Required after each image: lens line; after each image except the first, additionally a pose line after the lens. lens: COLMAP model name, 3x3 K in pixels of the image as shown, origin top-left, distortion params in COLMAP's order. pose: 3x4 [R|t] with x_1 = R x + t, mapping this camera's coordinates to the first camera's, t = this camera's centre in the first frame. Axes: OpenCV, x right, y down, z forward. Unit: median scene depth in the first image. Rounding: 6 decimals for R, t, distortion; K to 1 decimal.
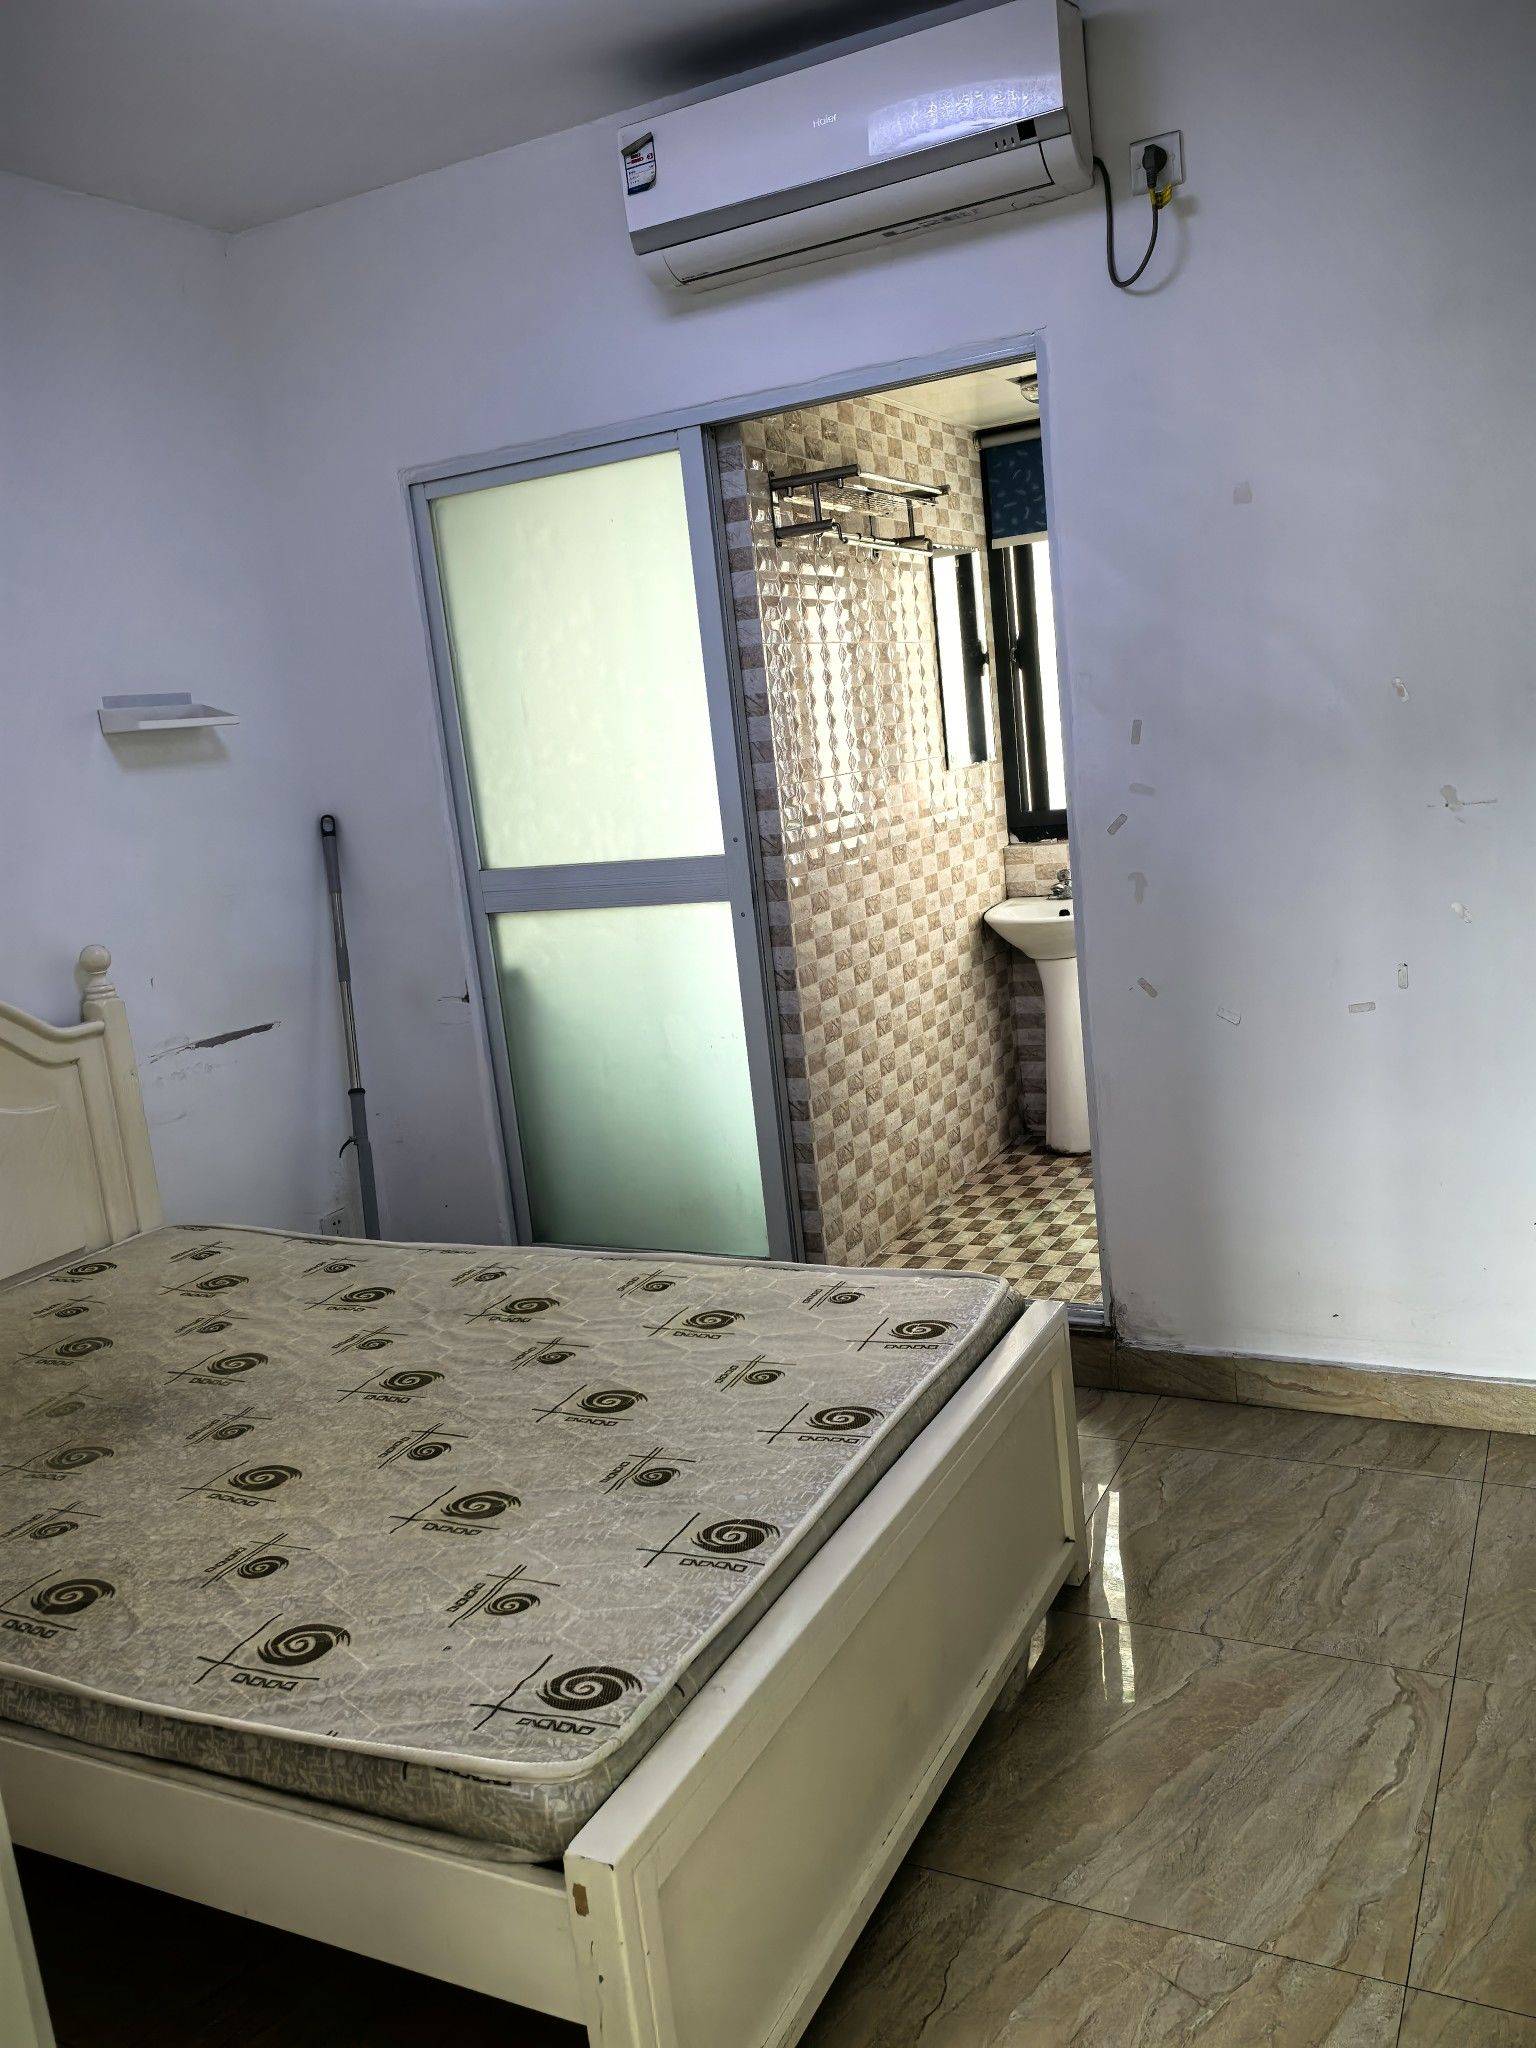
lens RADIAL K [[1617.3, 0, 760.2], [0, 1617.3, 1030.5], [0, 0, 1]] dist [0.055306, -0.074266]
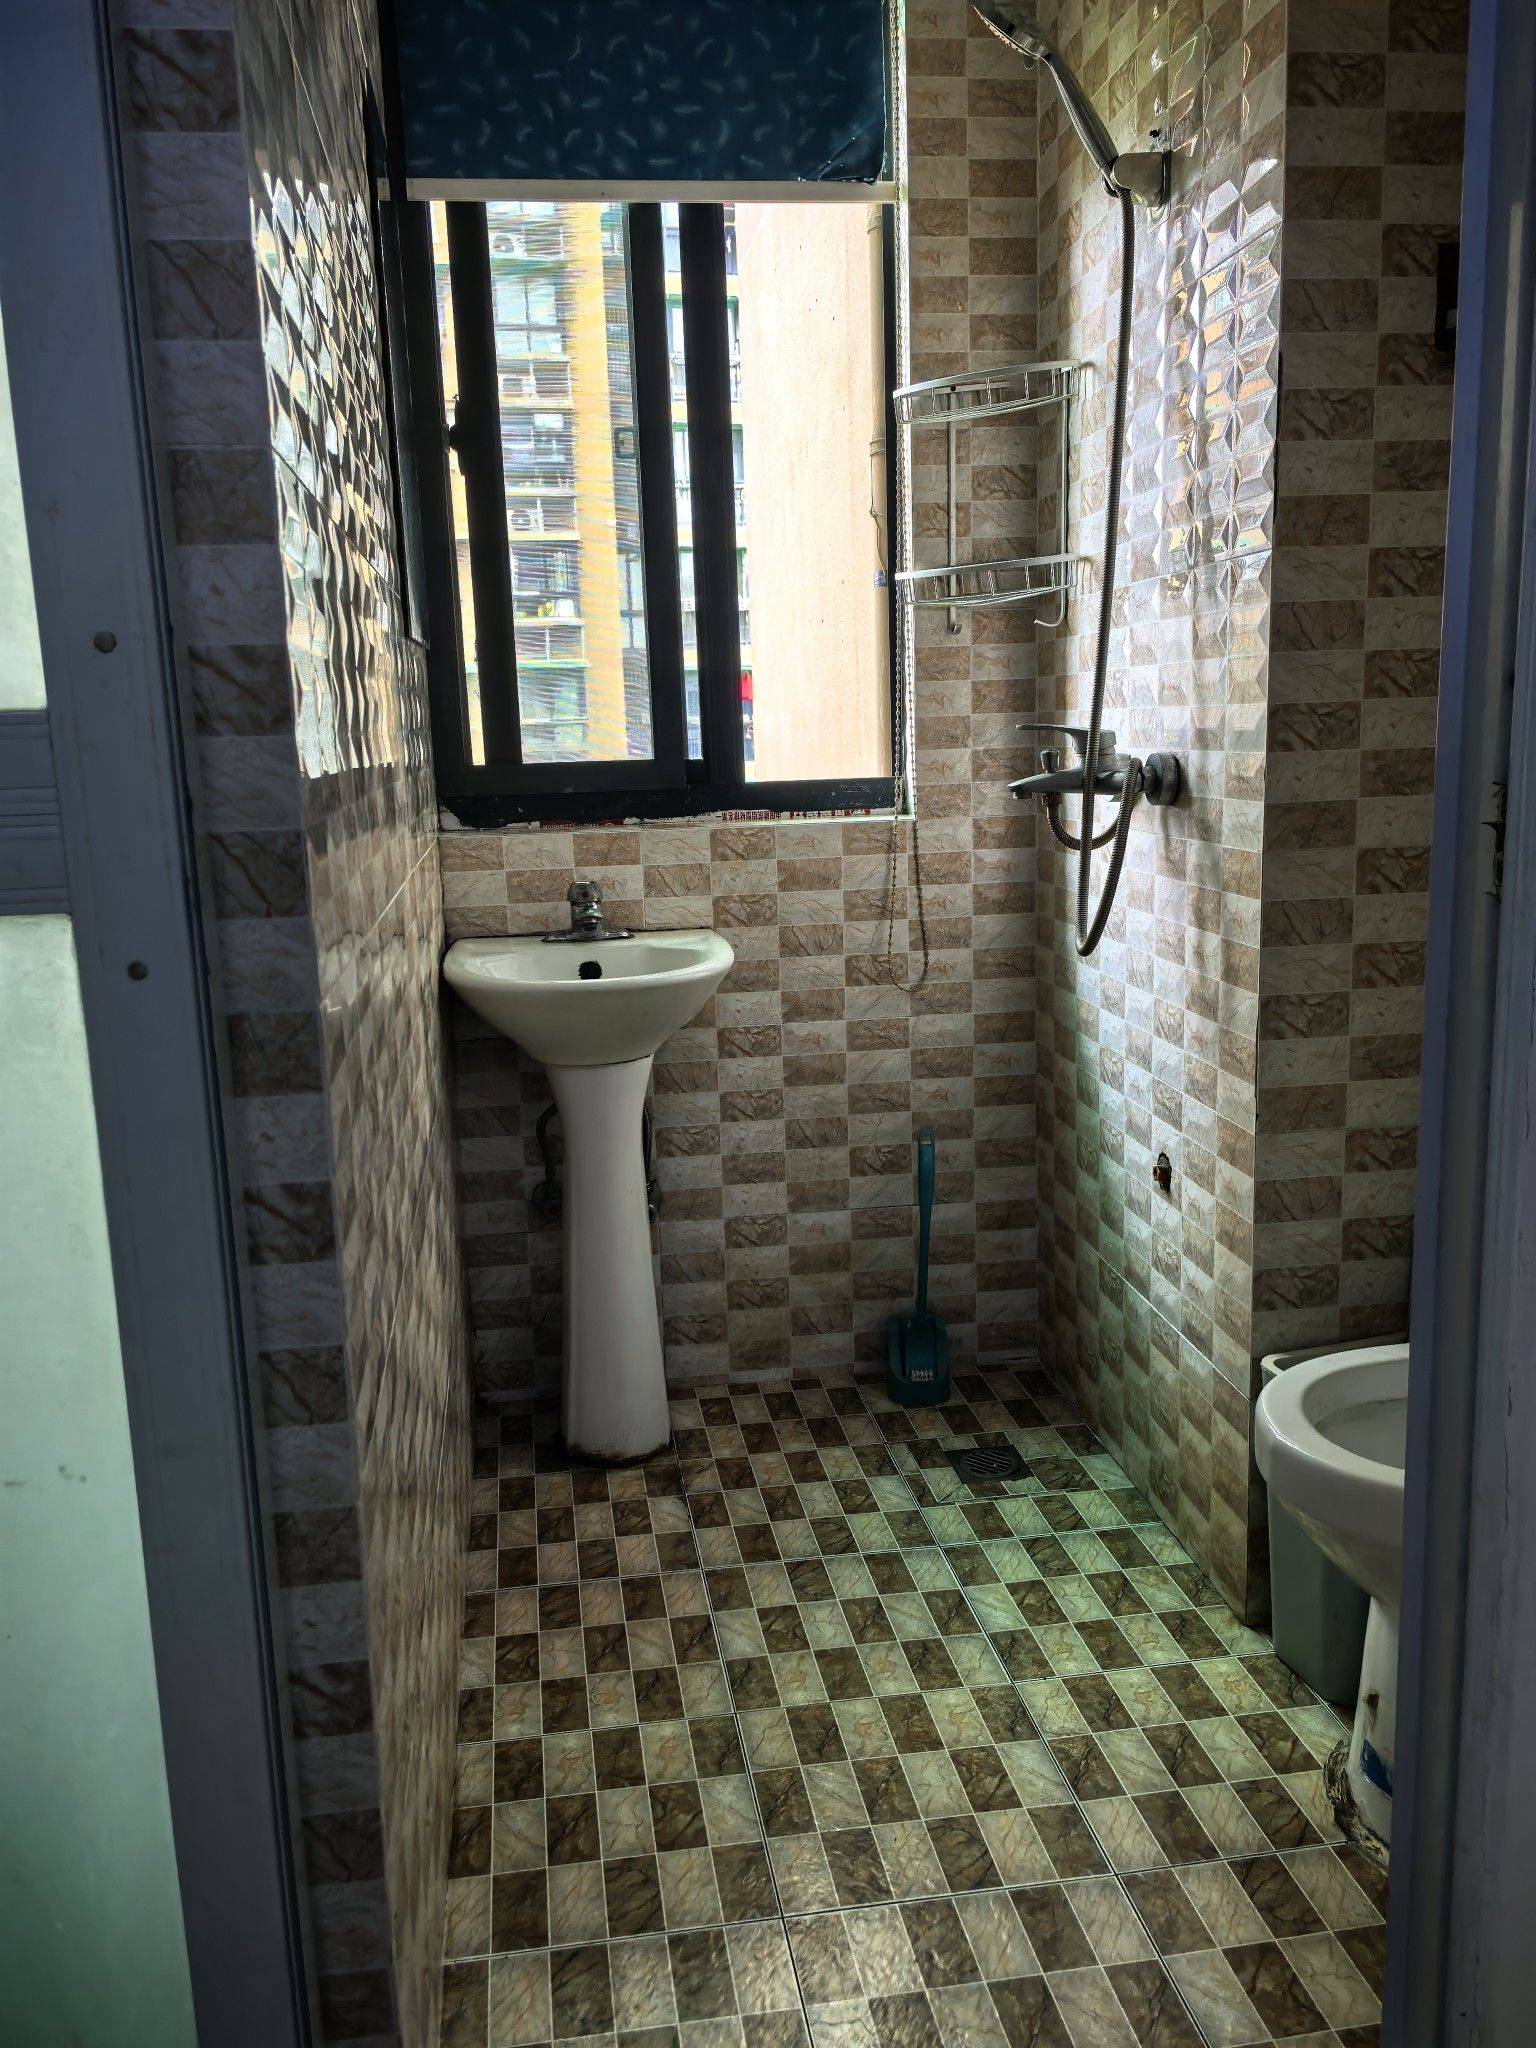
lens RADIAL K [[1635.4, 0, 803.6], [0, 1635.4, 1026.3], [0, 0, 1]] dist [0.071206, -0.085190]
pose [[0.805615, -0.026525, 0.591846, -0.067305], [0.051138, 0.998382, -0.024862, -0.047837], [-0.590229, 0.050295, 0.805668, 0.680355]]
